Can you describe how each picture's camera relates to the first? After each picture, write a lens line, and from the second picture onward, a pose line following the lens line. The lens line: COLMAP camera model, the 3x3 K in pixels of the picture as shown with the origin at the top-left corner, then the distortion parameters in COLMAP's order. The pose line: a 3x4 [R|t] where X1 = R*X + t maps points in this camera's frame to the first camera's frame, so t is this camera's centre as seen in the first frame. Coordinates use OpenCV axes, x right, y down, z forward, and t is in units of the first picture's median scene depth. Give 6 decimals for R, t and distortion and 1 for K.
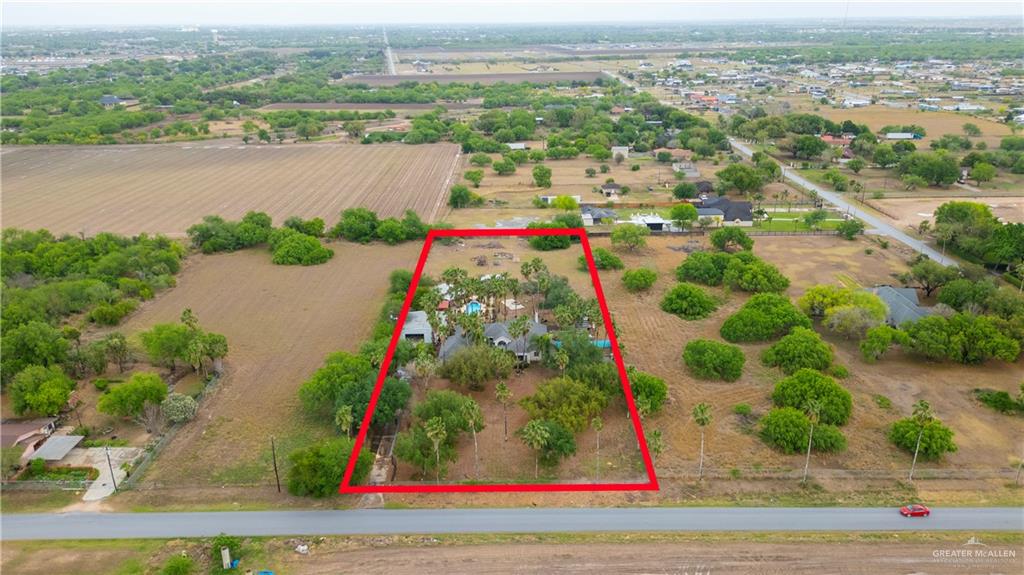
lens RADIAL K [[714.9, 0, 512.0], [0, 714.9, 287.5], [0, 0, 1]] dist [0.087981, -0.112740]
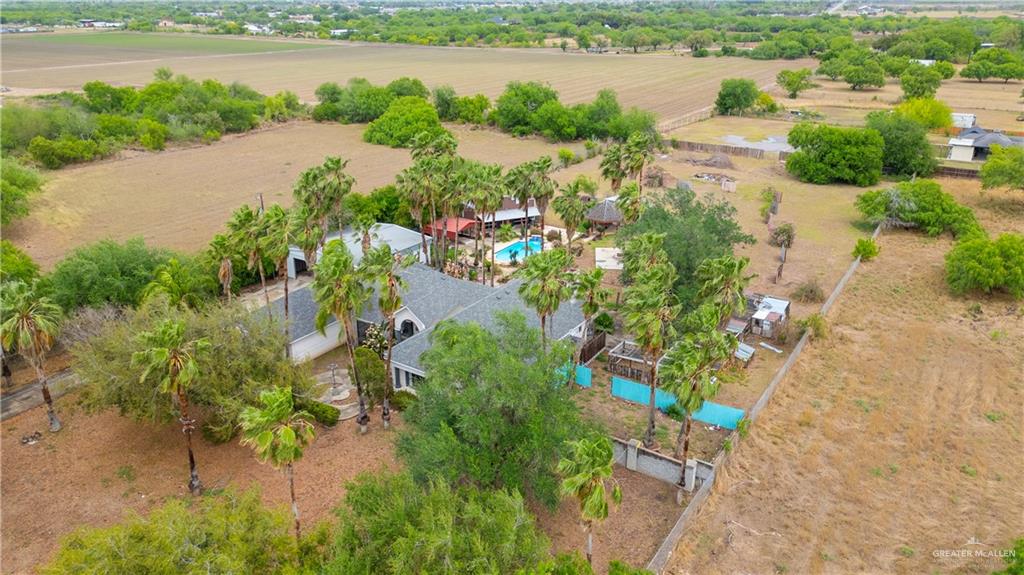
lens RADIAL K [[714.9, 0, 512.0], [0, 714.9, 287.5], [0, 0, 1]] dist [0.087981, -0.112740]
pose [[0.828769, 0.215001, -0.516640, 0.136375], [-0.197712, 0.976203, 0.089088, 0.011769], [0.523500, 0.028313, 0.851555, 0.463858]]
